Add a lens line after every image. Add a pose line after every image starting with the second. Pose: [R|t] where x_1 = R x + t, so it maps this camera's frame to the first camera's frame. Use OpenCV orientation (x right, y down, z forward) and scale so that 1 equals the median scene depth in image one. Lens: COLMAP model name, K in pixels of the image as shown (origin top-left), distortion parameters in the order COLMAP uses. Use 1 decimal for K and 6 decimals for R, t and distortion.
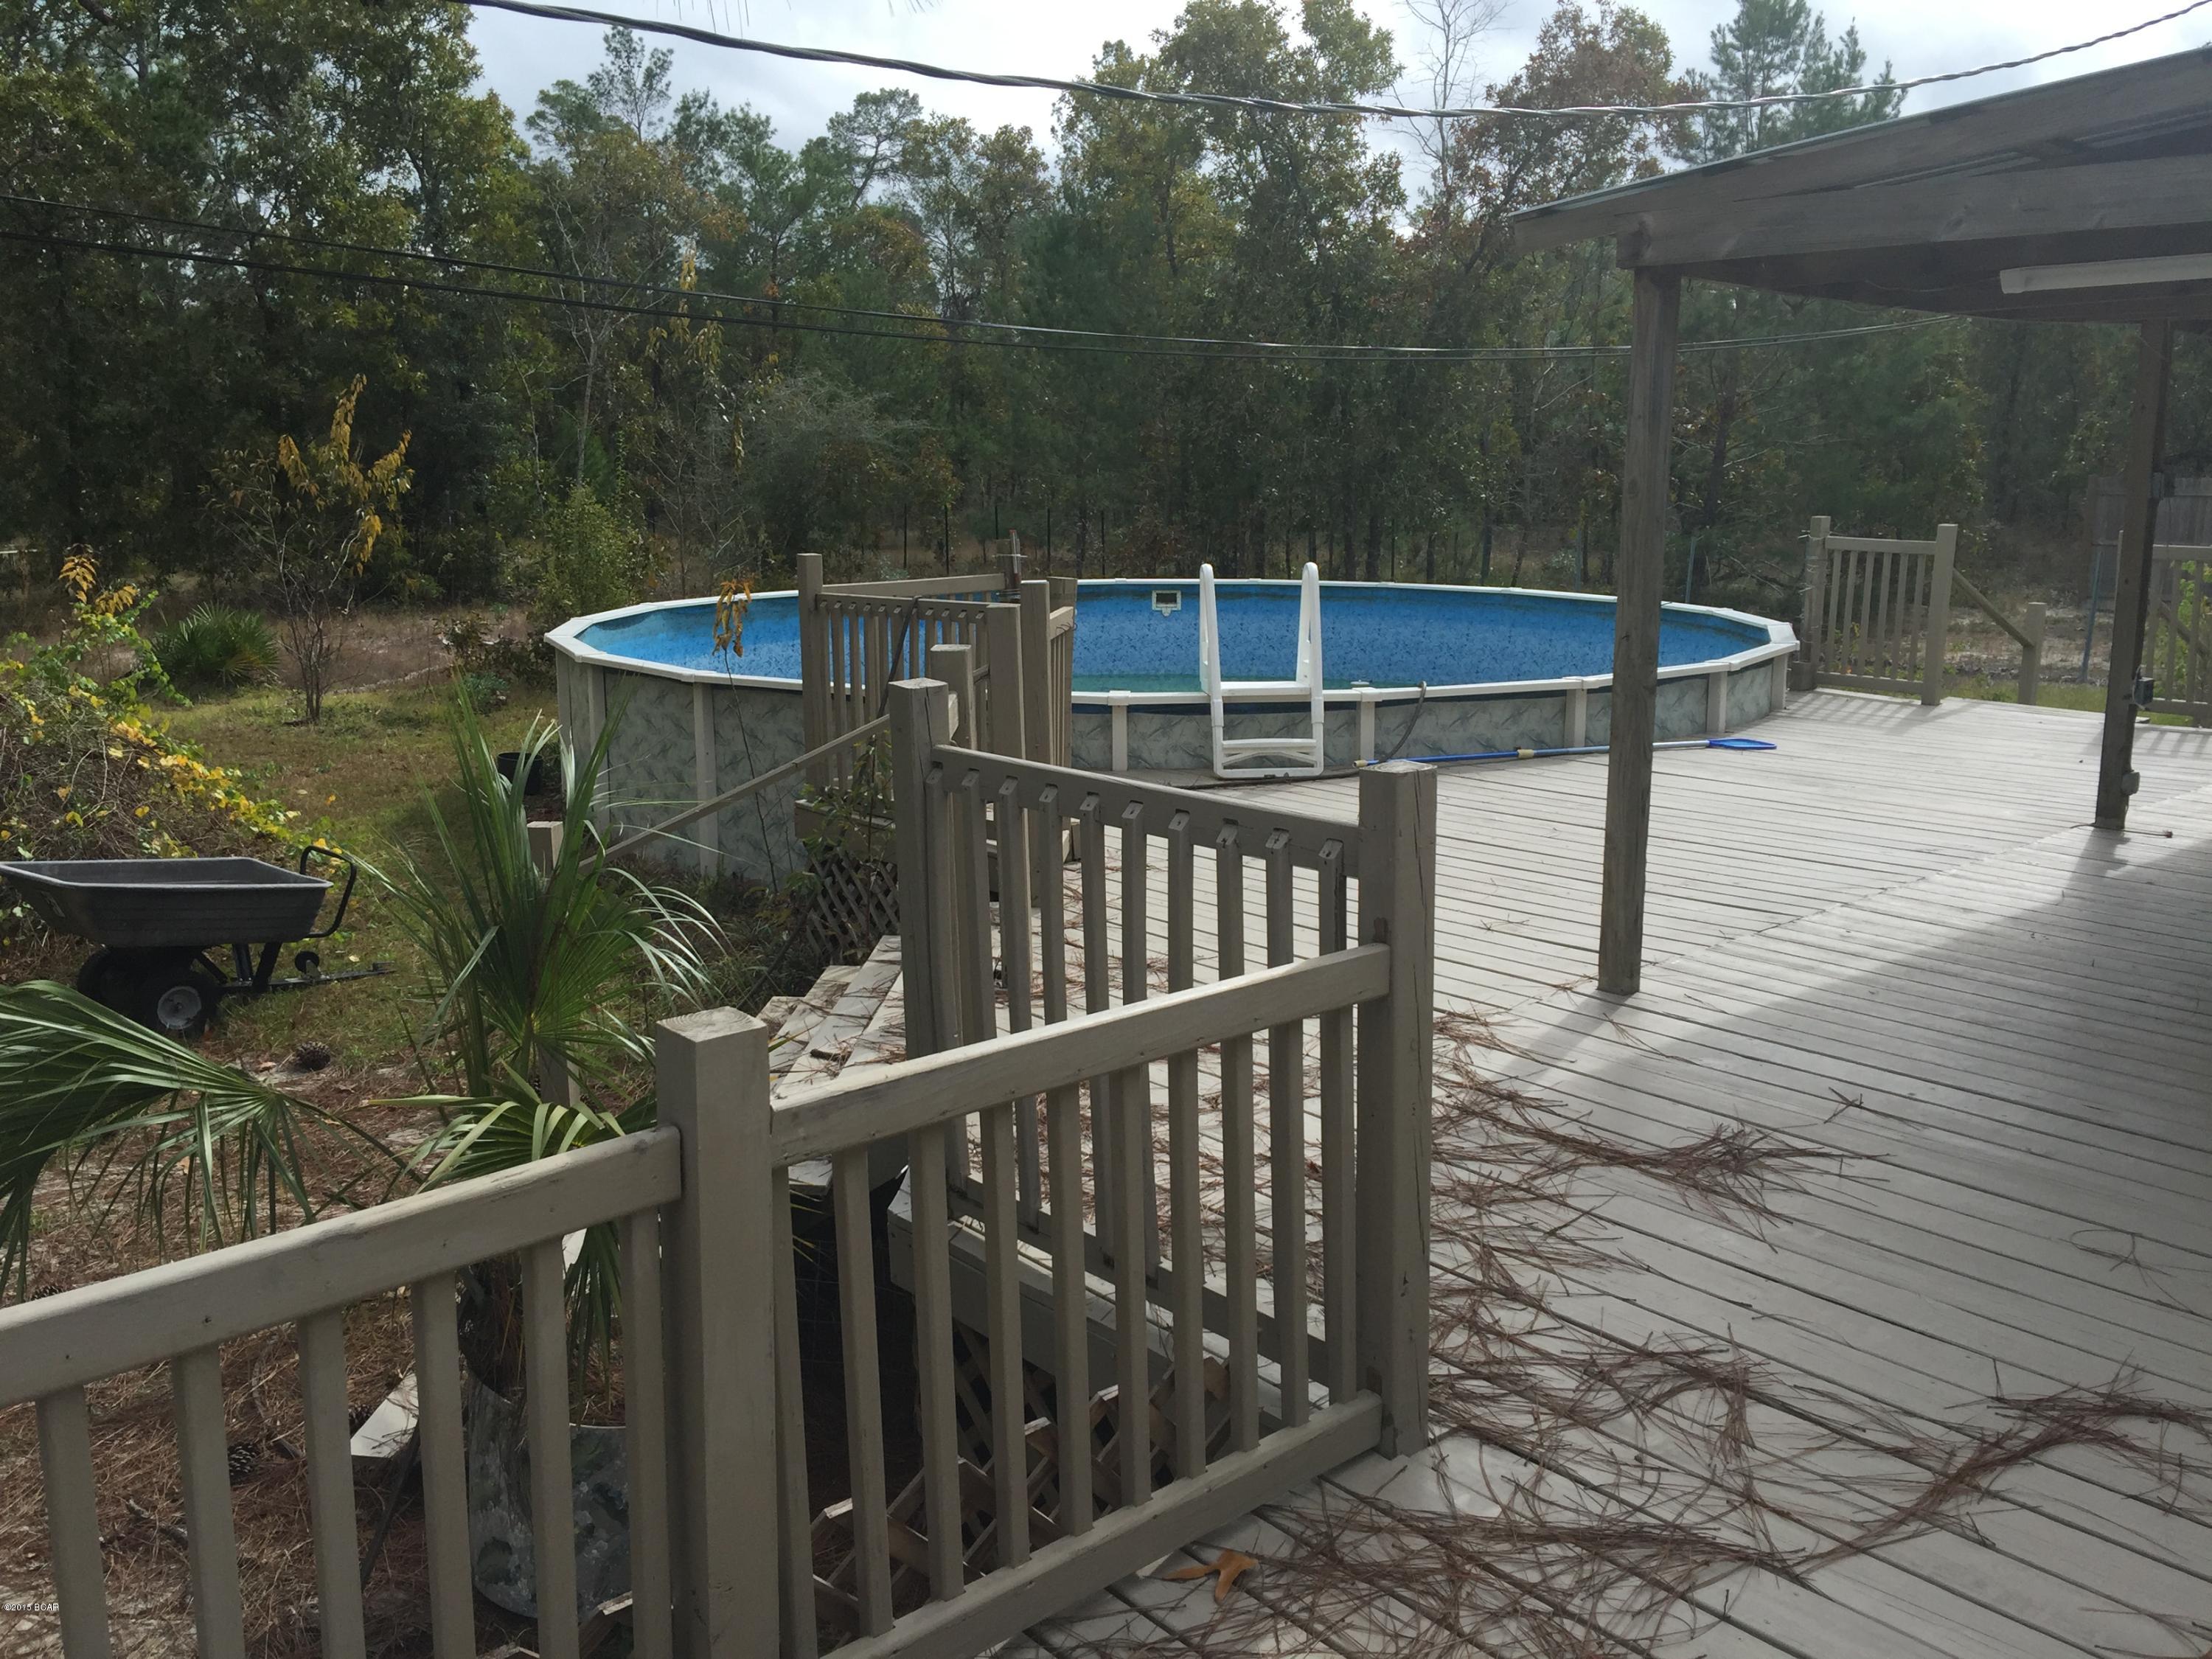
lens RADIAL K [[1857.7, 0, 1103.1], [0, 1857.7, 819.2], [0, 0, 1]] dist [0.082278, -0.128965]
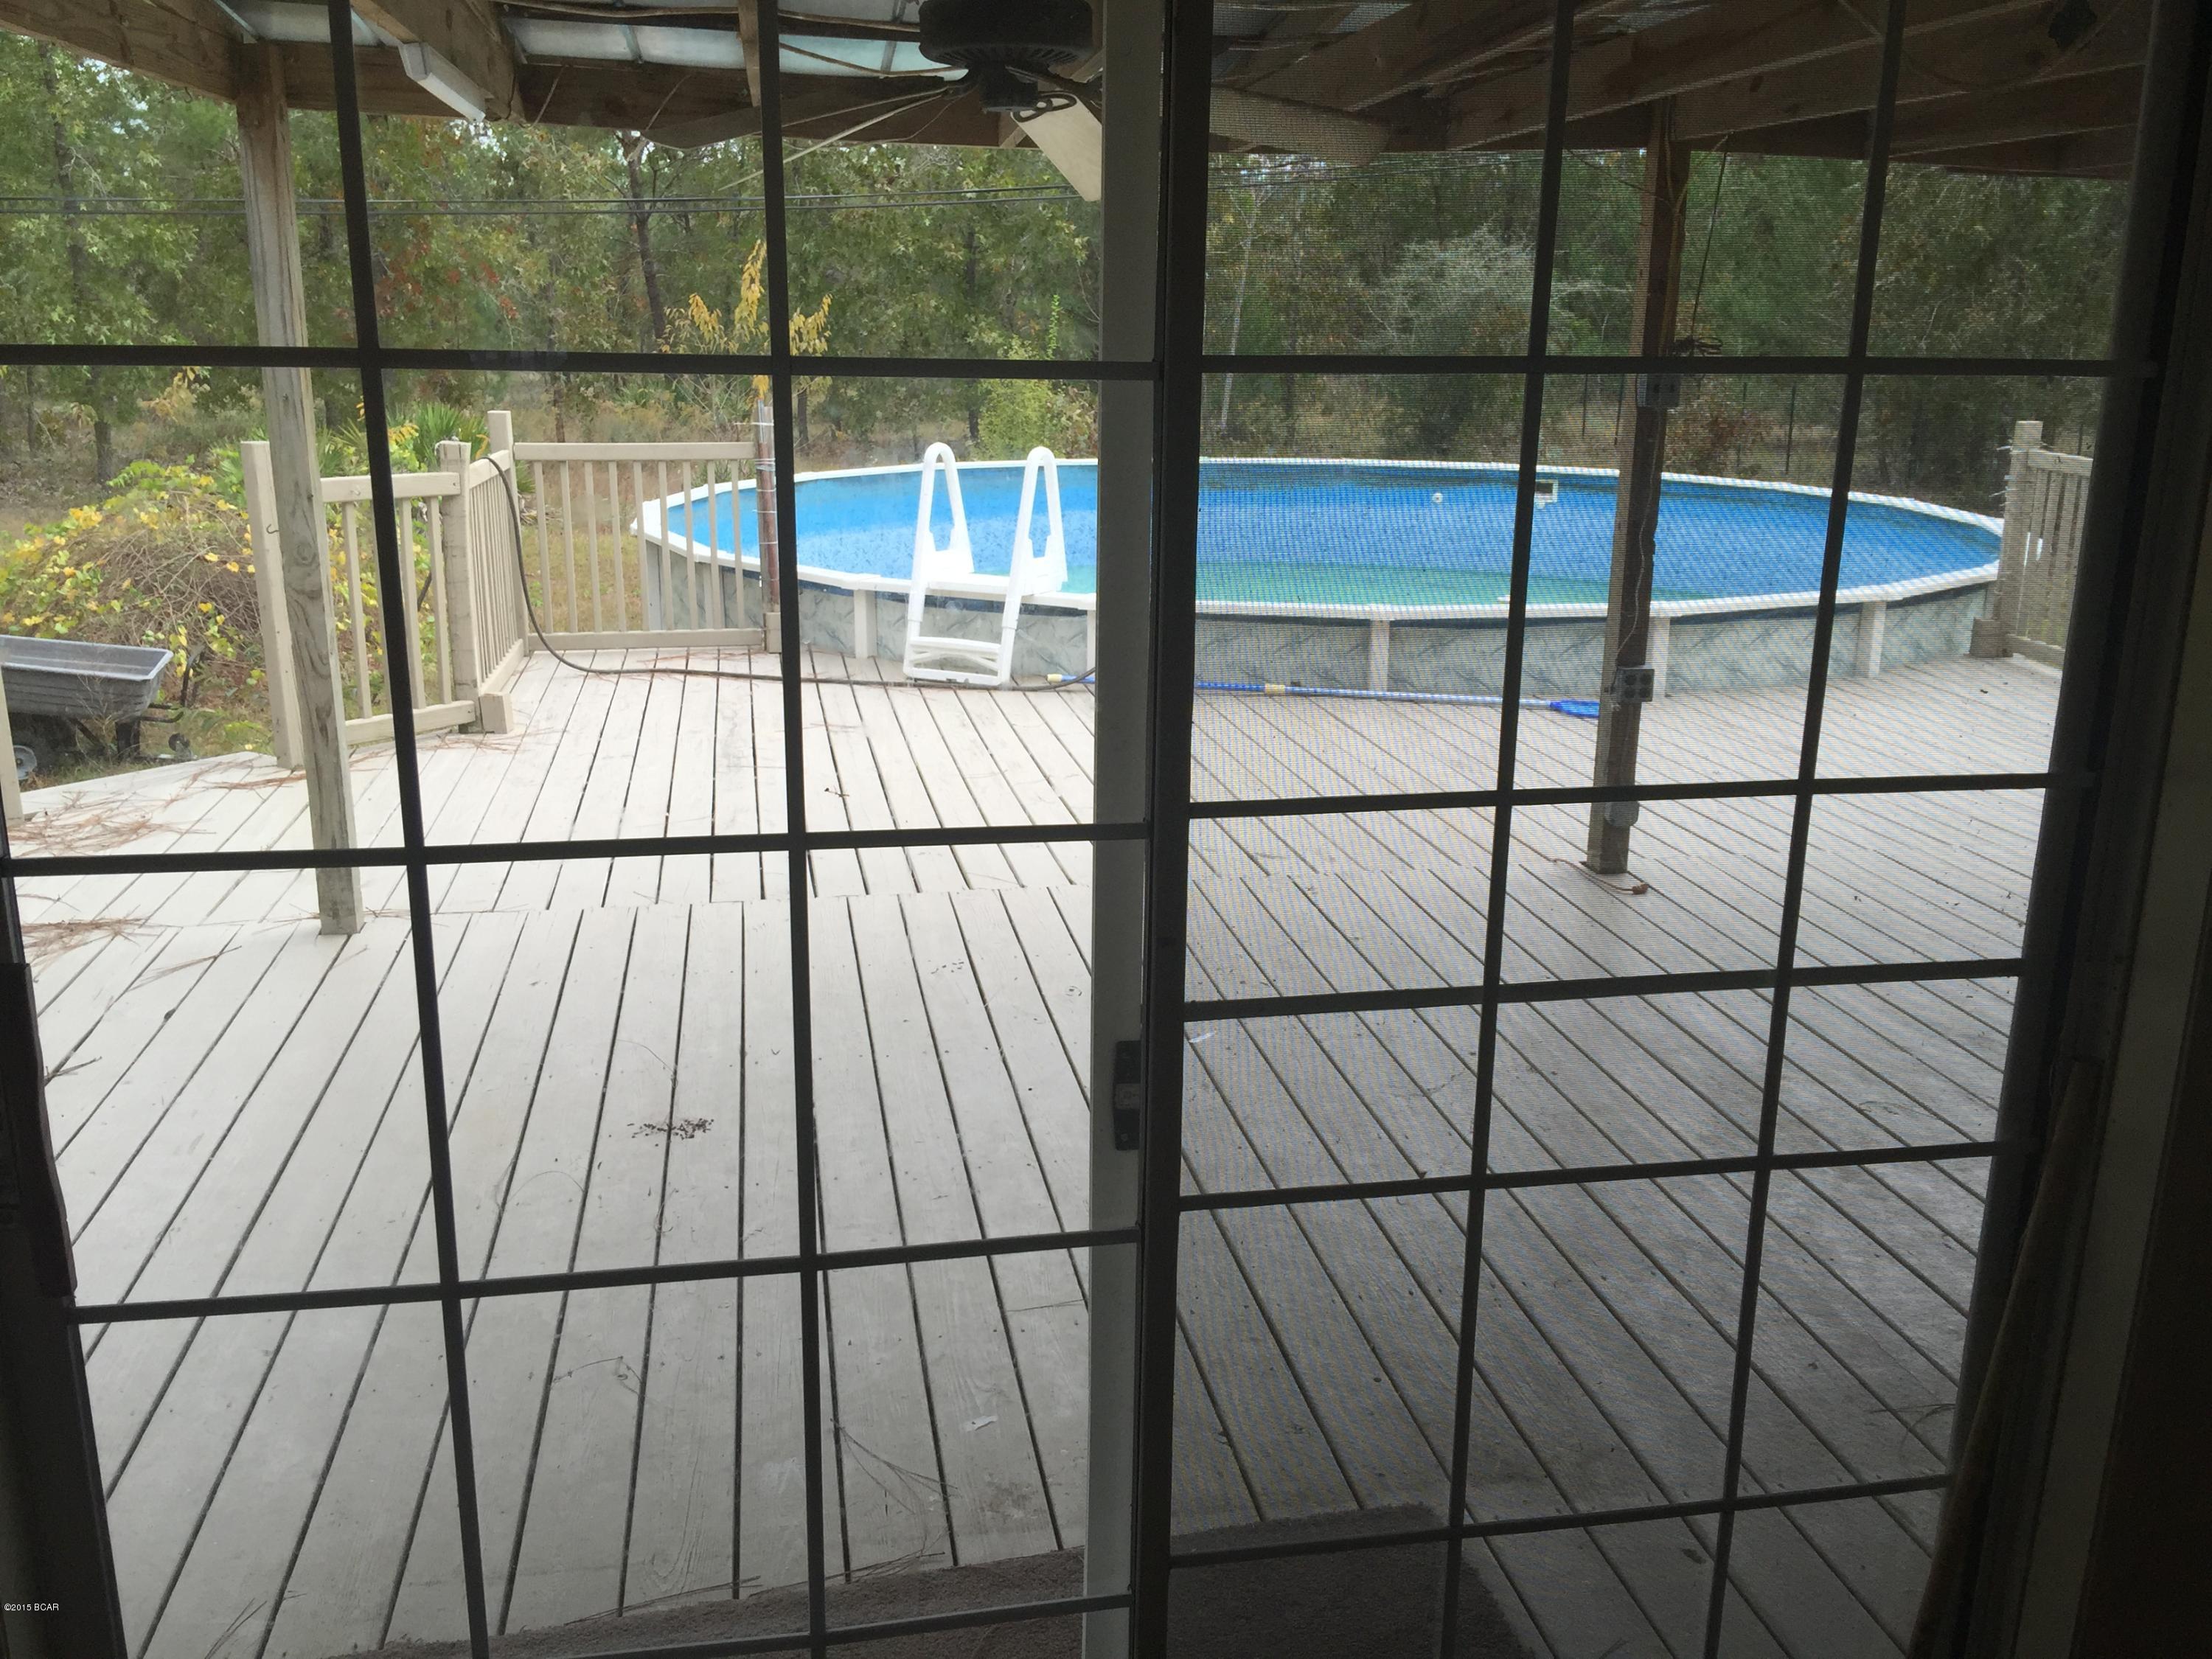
lens RADIAL K [[1857.7, 0, 1106.1], [0, 1857.7, 826.2], [0, 0, 1]] dist [0.082278, -0.128965]
pose [[0.856278, 0.143517, -0.496176, 0.703108], [-0.118005, 0.989573, 0.082583, -0.041283], [0.502855, -0.012163, 0.864285, 0.279702]]
